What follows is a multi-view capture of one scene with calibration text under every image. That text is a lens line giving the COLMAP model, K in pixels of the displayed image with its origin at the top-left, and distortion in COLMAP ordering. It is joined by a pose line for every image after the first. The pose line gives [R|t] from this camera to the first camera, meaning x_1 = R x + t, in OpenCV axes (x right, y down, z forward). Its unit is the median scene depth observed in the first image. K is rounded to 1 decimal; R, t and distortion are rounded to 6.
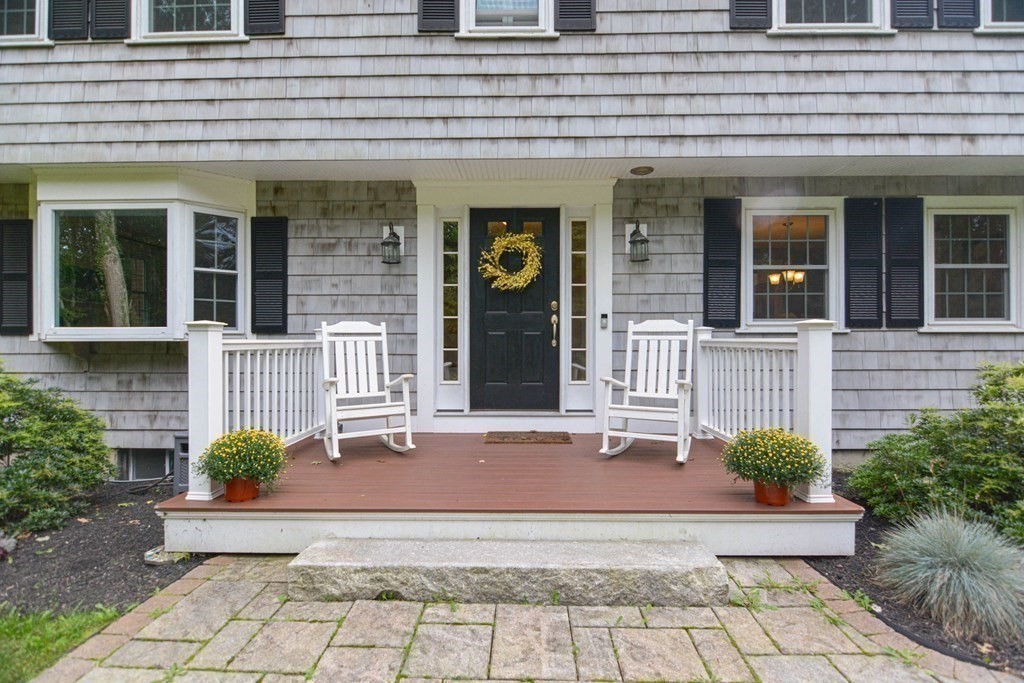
lens RADIAL K [[498.0, 0, 507.7], [0, 498.0, 338.7], [0, 0, 1]] dist [0.004749, -0.007897]
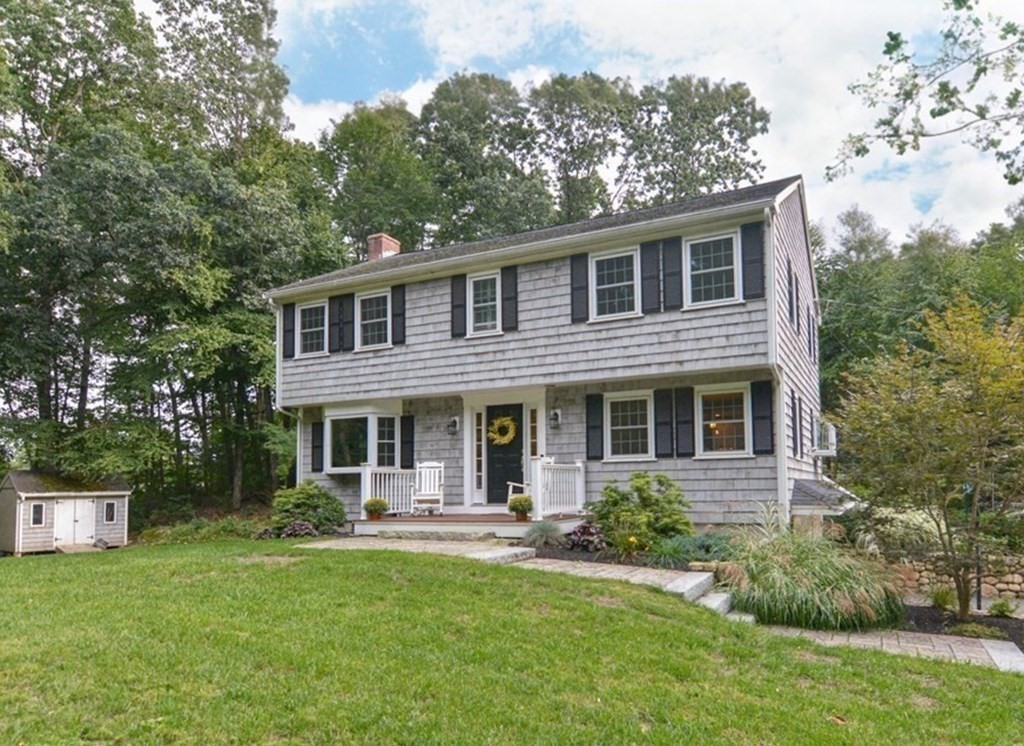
lens RADIAL K [[672.0, 0, 558.1], [0, 672.0, 438.3], [0, 0, 1]] dist [0.015848, -0.000044]
pose [[0.911775, -0.042687, -0.408466, 1.529782], [0.016289, 0.997560, -0.067890, 0.077826], [0.410368, 0.055246, 0.910245, -1.627453]]
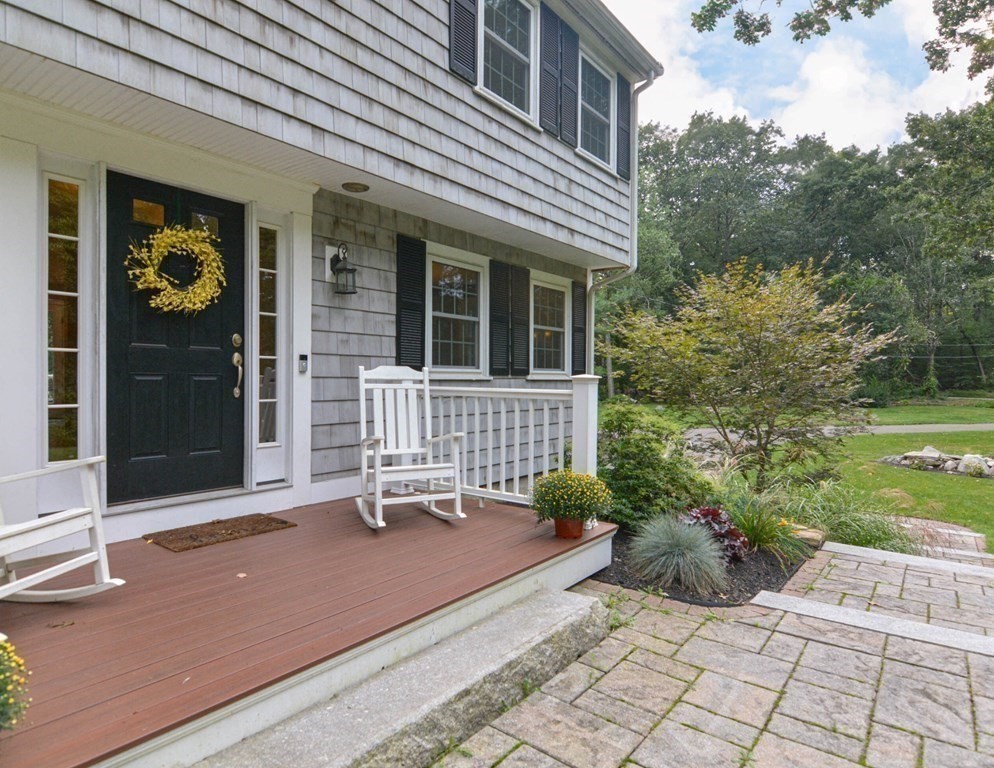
lens RADIAL K [[590.9, 0, 496.4], [0, 590.9, 383.2], [0, 0, 1]] dist [0.000480, -0.005704]
pose [[0.592439, -0.001113, 0.805614, -0.421177], [-0.010988, 0.999895, 0.009462, -0.019065], [-0.805540, -0.014458, 0.592365, 0.224970]]
